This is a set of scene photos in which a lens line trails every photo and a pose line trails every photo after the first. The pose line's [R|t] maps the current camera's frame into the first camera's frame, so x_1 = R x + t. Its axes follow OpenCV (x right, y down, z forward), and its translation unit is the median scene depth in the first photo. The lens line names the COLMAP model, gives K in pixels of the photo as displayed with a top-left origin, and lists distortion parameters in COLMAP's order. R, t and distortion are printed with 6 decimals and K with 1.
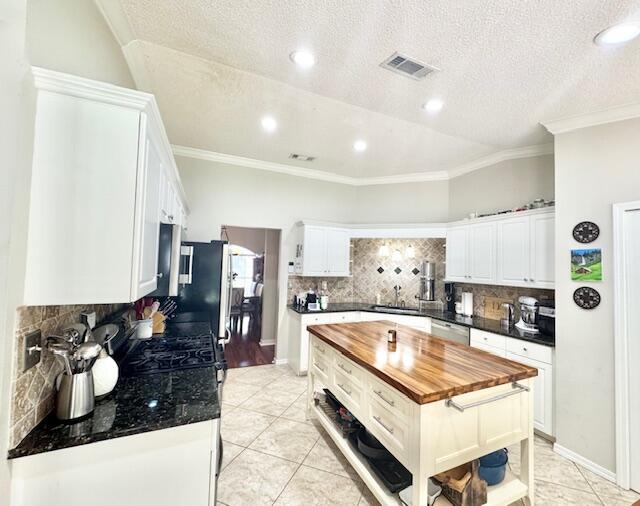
lens RADIAL K [[270.1, 0, 322.3], [0, 270.1, 252.7], [0, 0, 1]] dist [0.005085, 0.000068]
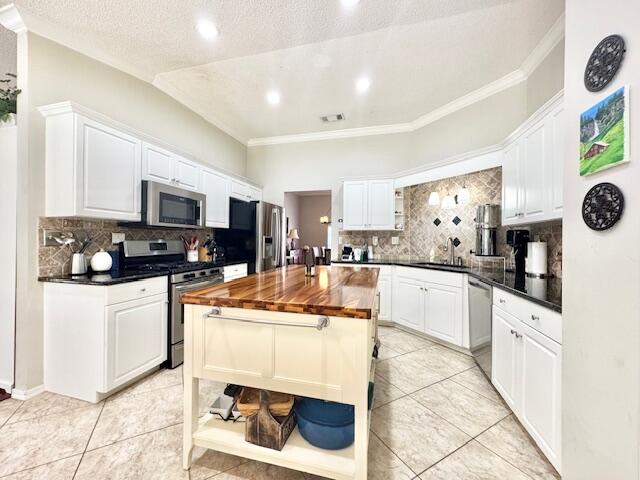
lens RADIAL K [[240.7, 0, 322.0], [0, 240.7, 239.2], [0, 0, 1]] dist [0.002233, 0.000370]
pose [[0.780893, -0.020020, -0.624344, 0.452030], [0.037841, 0.999167, 0.015291, 0.103547], [0.623518, -0.035567, 0.781000, 0.201742]]
